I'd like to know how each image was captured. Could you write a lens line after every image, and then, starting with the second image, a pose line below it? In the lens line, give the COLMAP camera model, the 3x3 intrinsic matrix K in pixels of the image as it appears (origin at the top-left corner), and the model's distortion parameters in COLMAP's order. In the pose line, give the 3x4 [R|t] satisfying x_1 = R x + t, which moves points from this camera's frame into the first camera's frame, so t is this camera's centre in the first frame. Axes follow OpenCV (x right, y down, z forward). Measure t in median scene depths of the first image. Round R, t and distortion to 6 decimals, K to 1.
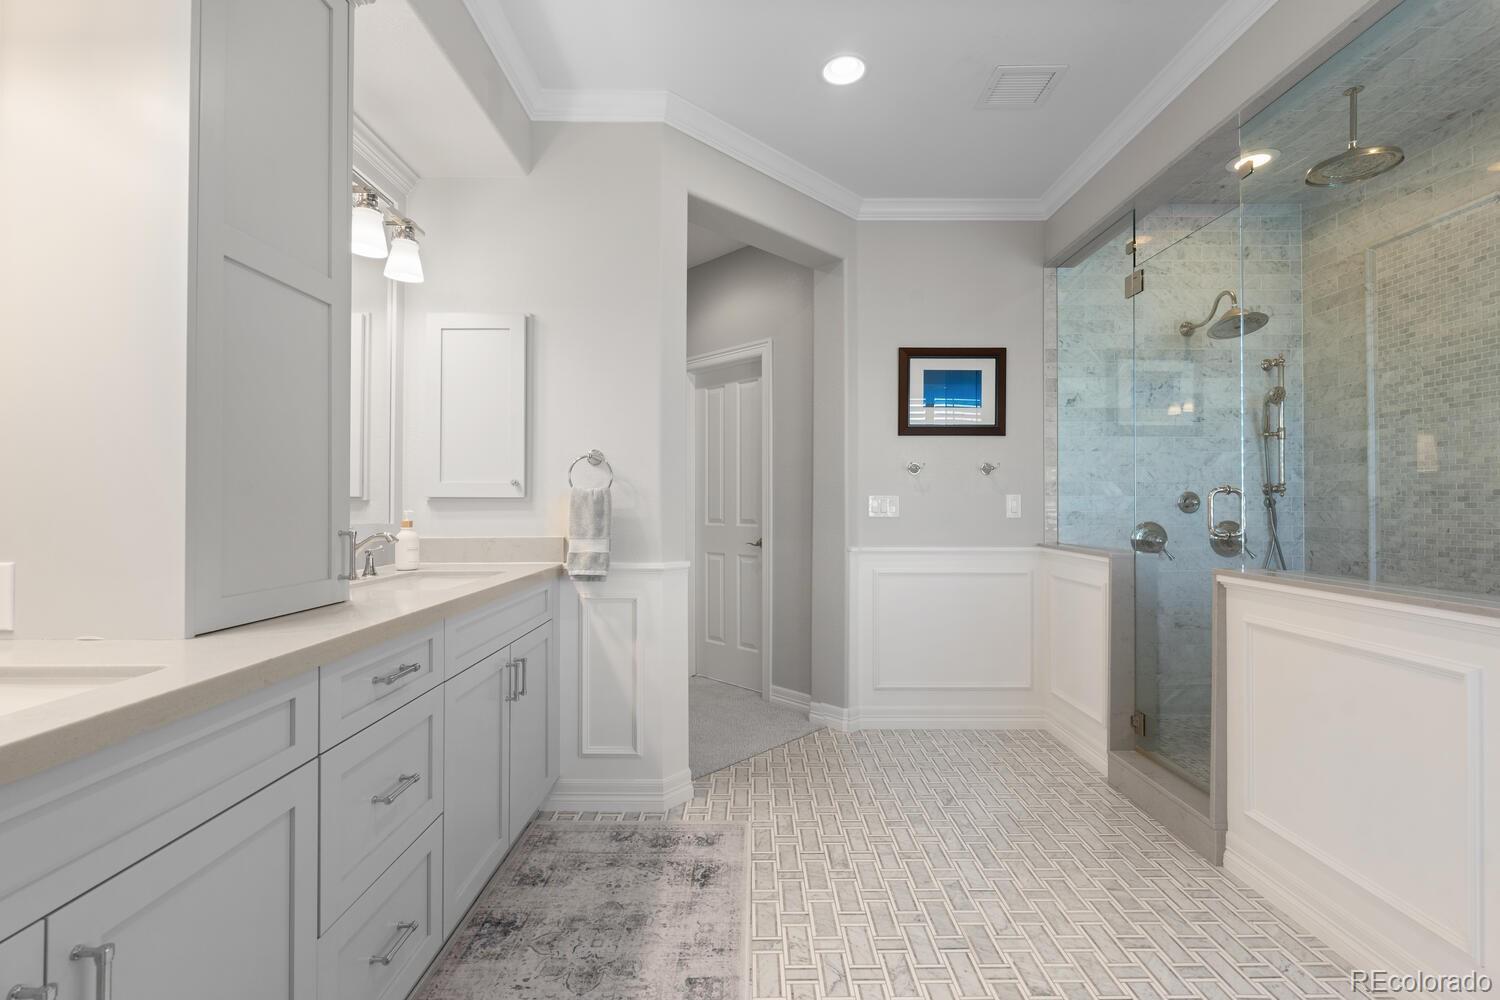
lens RADIAL K [[650.9, 0, 750.0], [0, 650.9, 500.0], [0, 0, 1]] dist [-0.000638, -0.000080]
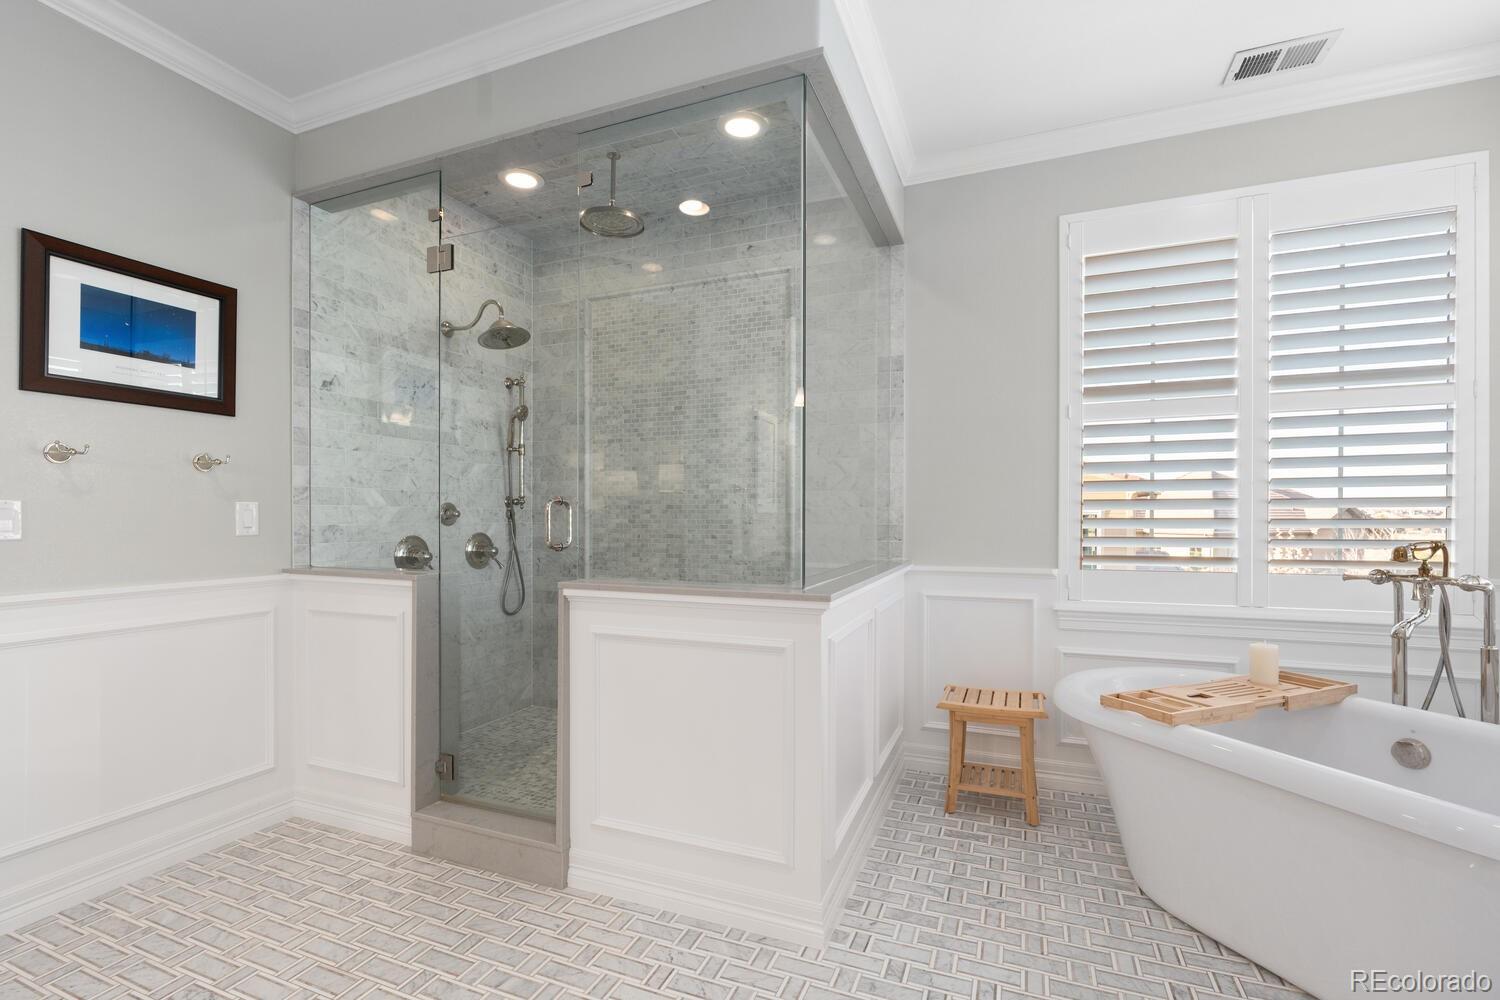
lens RADIAL K [[671.9, 0, 748.8], [0, 671.9, 521.4], [0, 0, 1]] dist [-0.002436, 0.000036]
pose [[0.383422, -0.007355, 0.923544, -0.062403], [-0.004657, 0.999940, 0.009896, 0.003000], [-0.923562, -0.008095, 0.383365, 0.242666]]
